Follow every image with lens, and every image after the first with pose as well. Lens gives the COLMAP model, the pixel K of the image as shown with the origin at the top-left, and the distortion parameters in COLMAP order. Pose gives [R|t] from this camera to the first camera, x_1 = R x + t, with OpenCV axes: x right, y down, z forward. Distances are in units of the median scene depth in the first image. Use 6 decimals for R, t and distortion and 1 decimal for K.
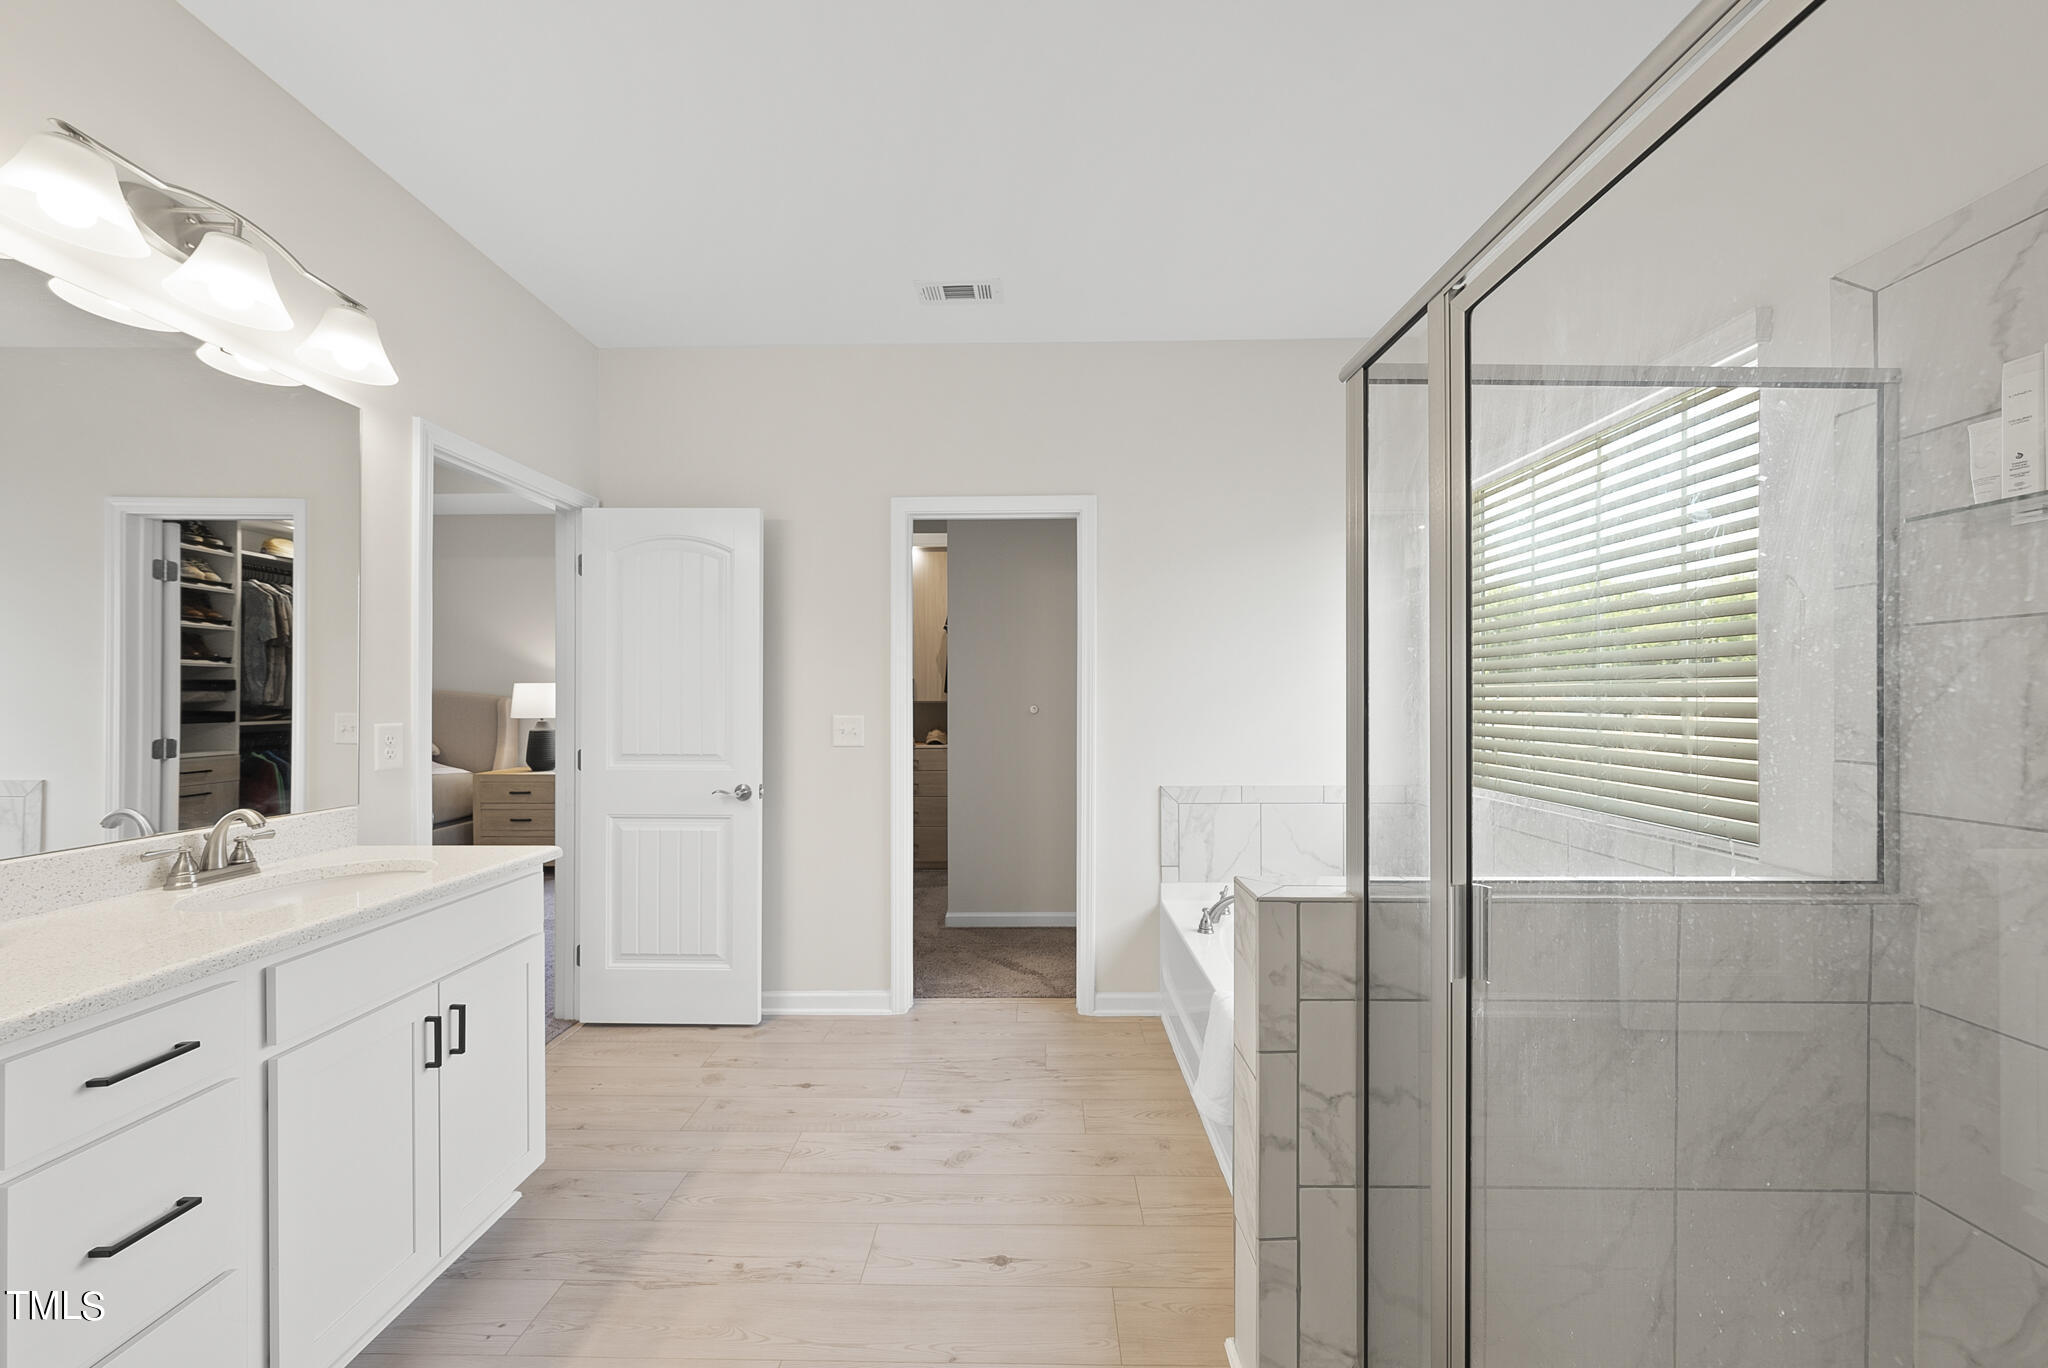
lens RADIAL K [[713.2, 0, 1025.6], [0, 713.2, 693.0], [0, 0, 1]] dist [-0.004536, 0.000299]
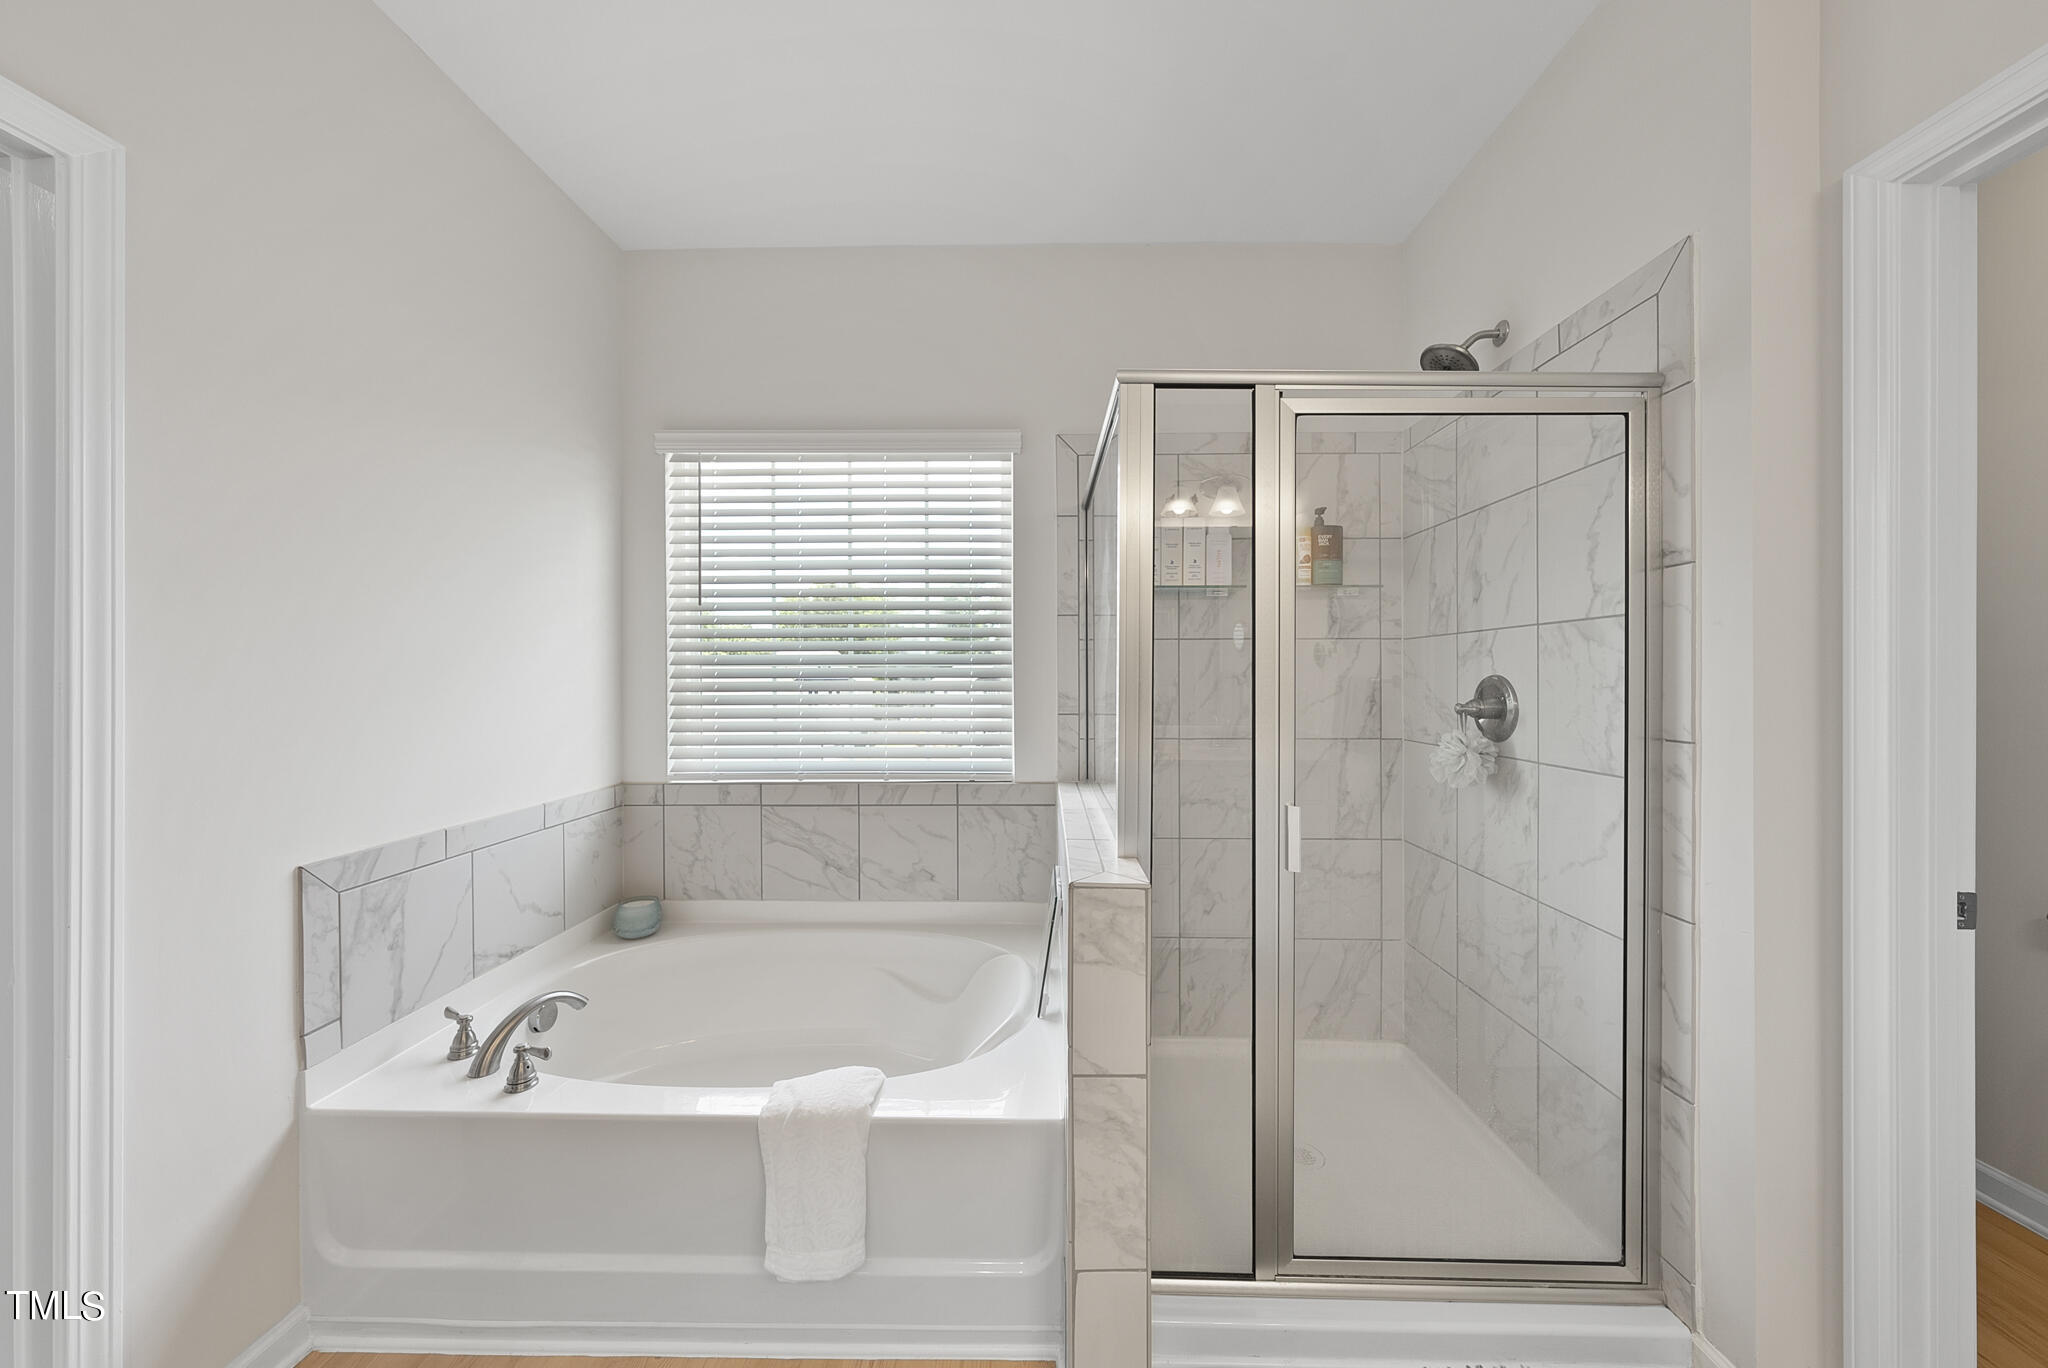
lens RADIAL K [[713.2, 0, 1023.9], [0, 713.2, 677.3], [0, 0, 1]] dist [-0.004536, 0.000299]
pose [[0.012899, -0.002340, 0.999914, -0.276248], [-0.002180, 0.999995, 0.002369, 0.002195], [-0.999914, -0.002211, 0.012894, 0.515127]]
